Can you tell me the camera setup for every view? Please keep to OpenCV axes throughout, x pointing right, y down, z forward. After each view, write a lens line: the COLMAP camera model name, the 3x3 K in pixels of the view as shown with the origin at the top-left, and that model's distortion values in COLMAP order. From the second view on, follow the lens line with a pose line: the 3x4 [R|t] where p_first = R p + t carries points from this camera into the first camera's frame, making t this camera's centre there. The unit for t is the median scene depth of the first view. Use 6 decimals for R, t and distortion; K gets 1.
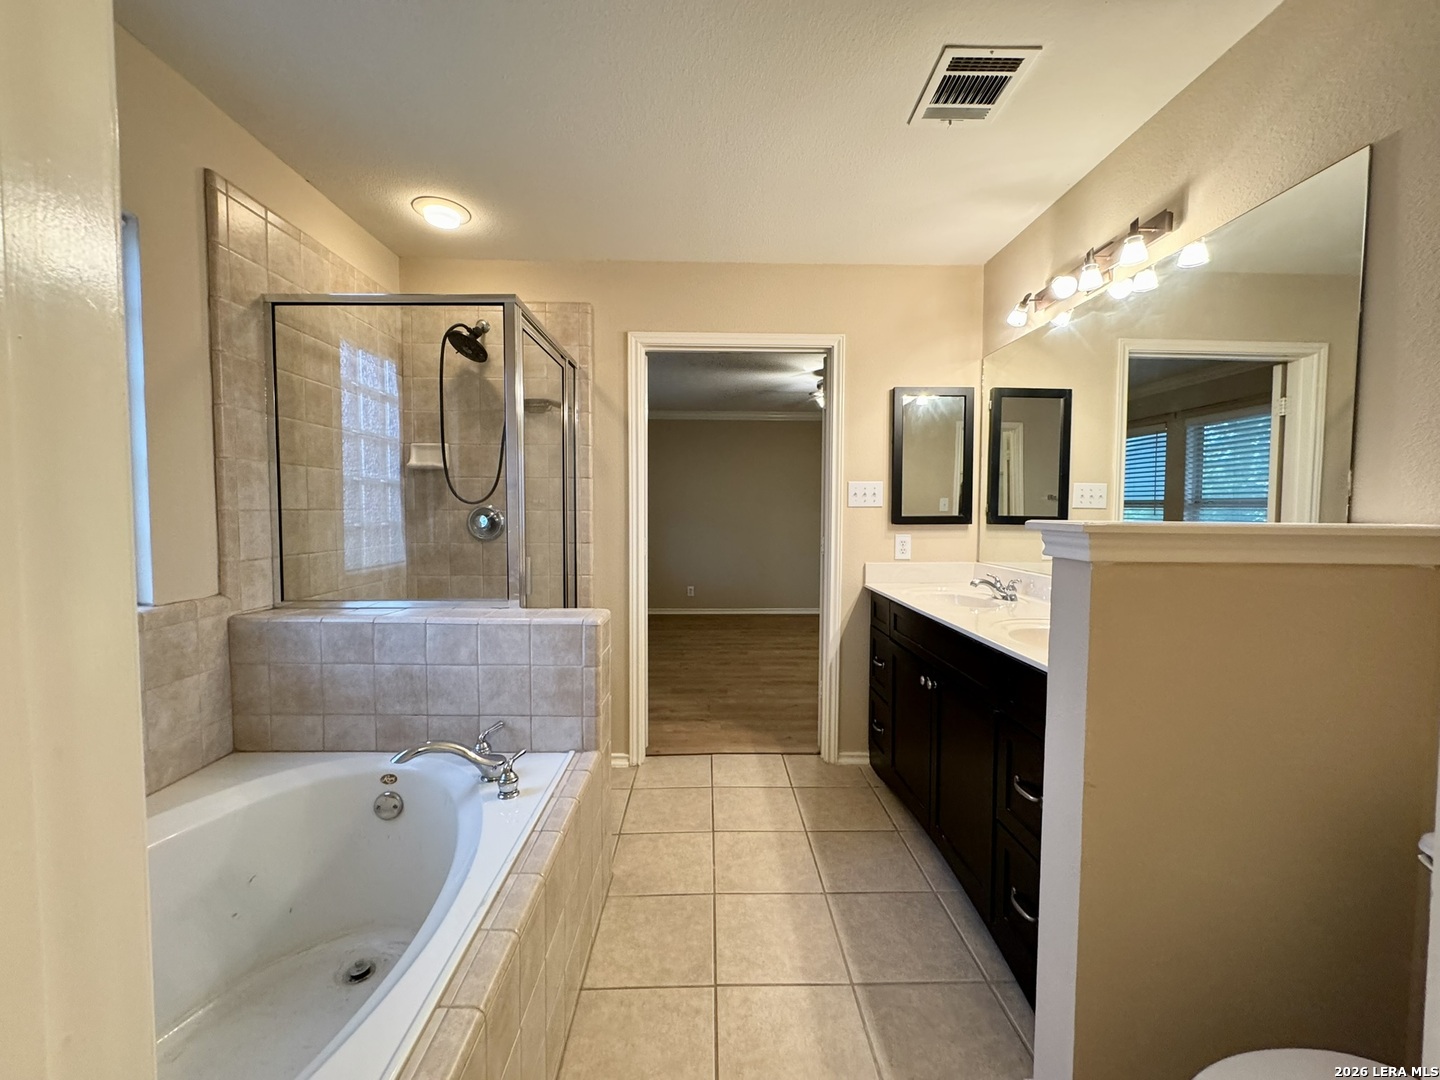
lens RADIAL K [[575.0, 0, 721.1], [0, 575.0, 539.6], [0, 0, 1]] dist [-0.000526, 0.000307]
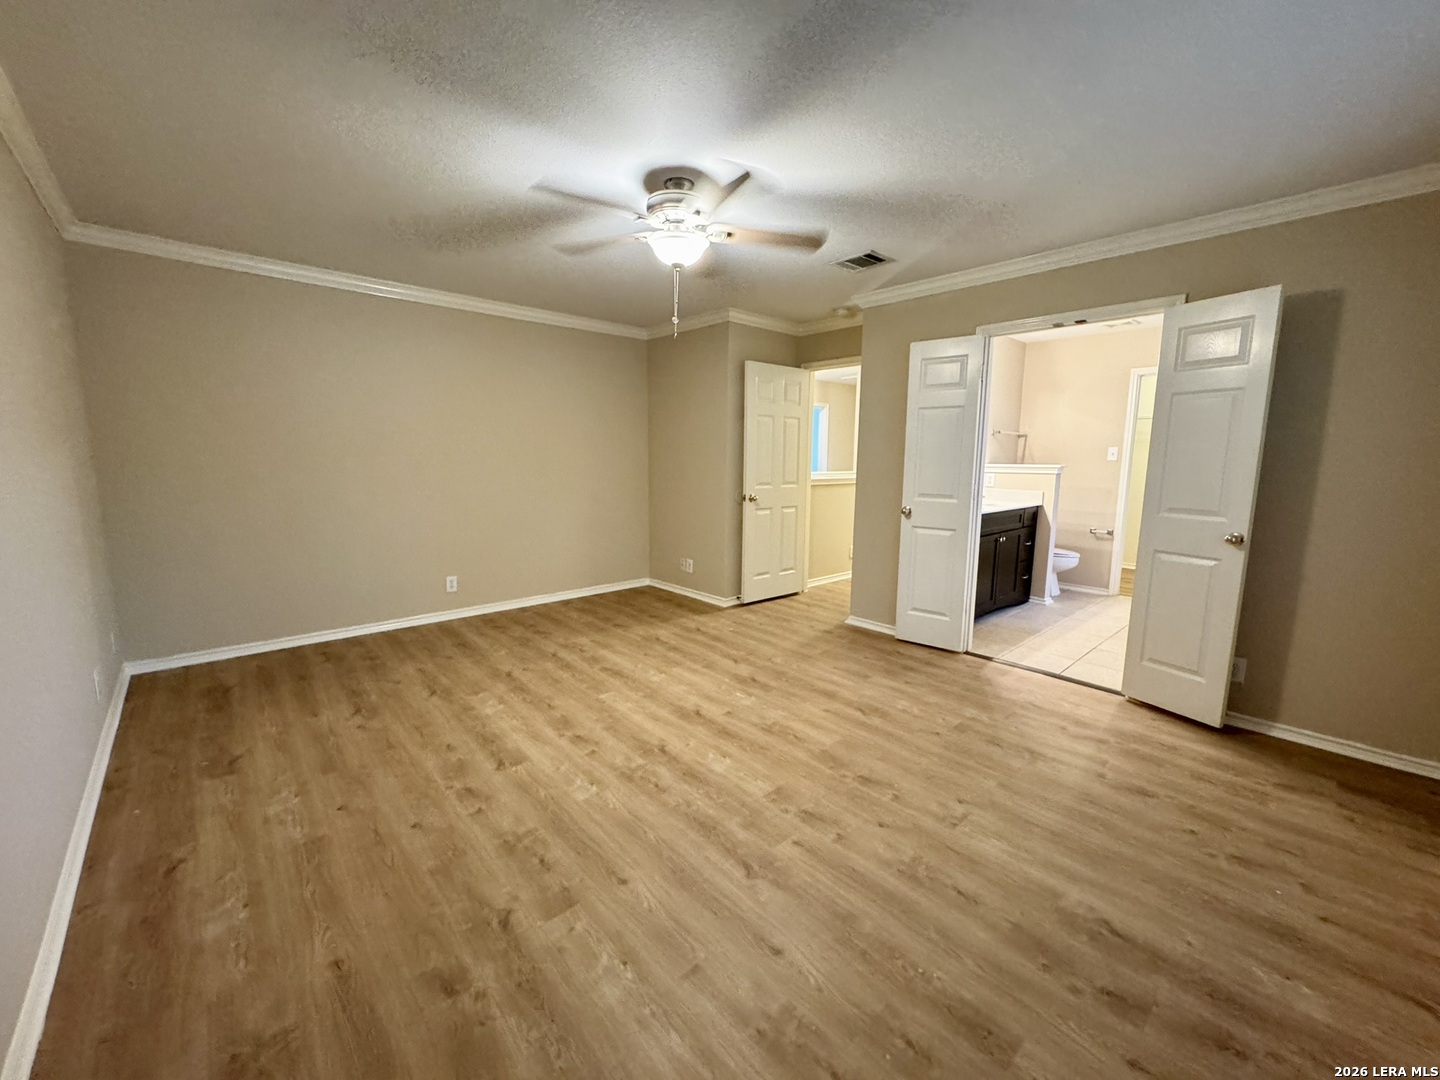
lens RADIAL K [[575.0, 0, 721.1], [0, 575.0, 539.6], [0, 0, 1]] dist [-0.000526, 0.000307]
pose [[-0.659229, -0.124571, 0.741552, -0.697204], [0.020051, 0.982919, 0.182943, -0.220169], [-0.751675, 0.135470, -0.645471, 3.912382]]
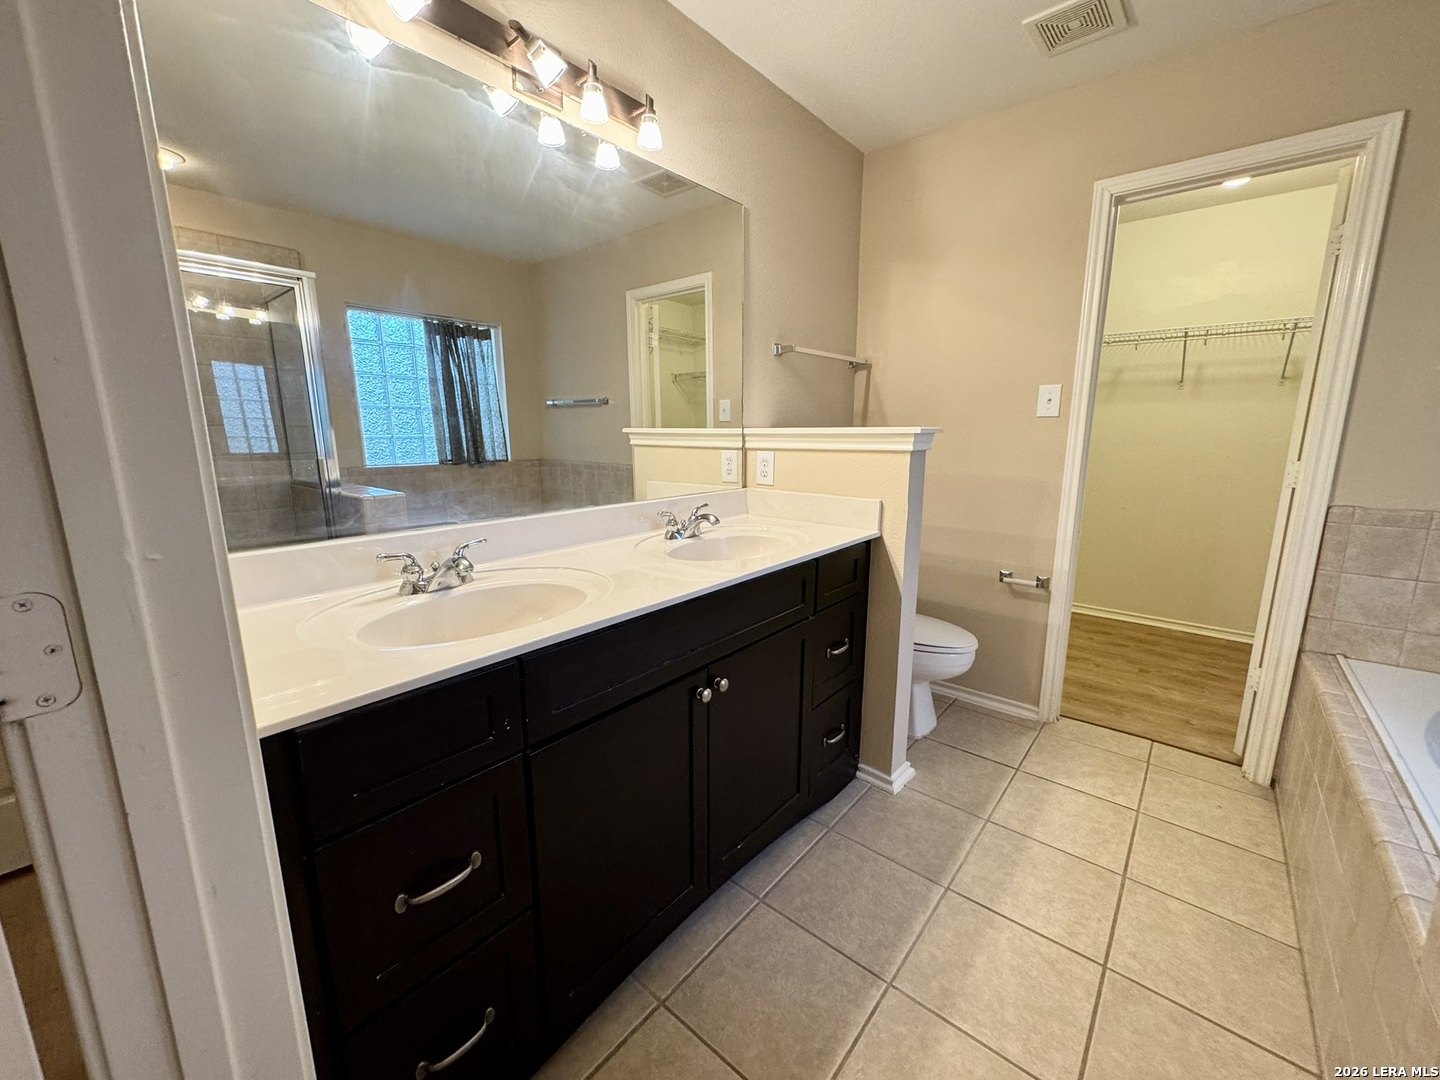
lens RADIAL K [[575.0, 0, 721.1], [0, 575.0, 539.6], [0, 0, 1]] dist [-0.000526, 0.000307]
pose [[-0.746873, -0.134666, 0.651187, -0.049074], [0.025894, 0.972647, 0.230842, -0.073022], [-0.664462, 0.189272, -0.722957, 1.689518]]
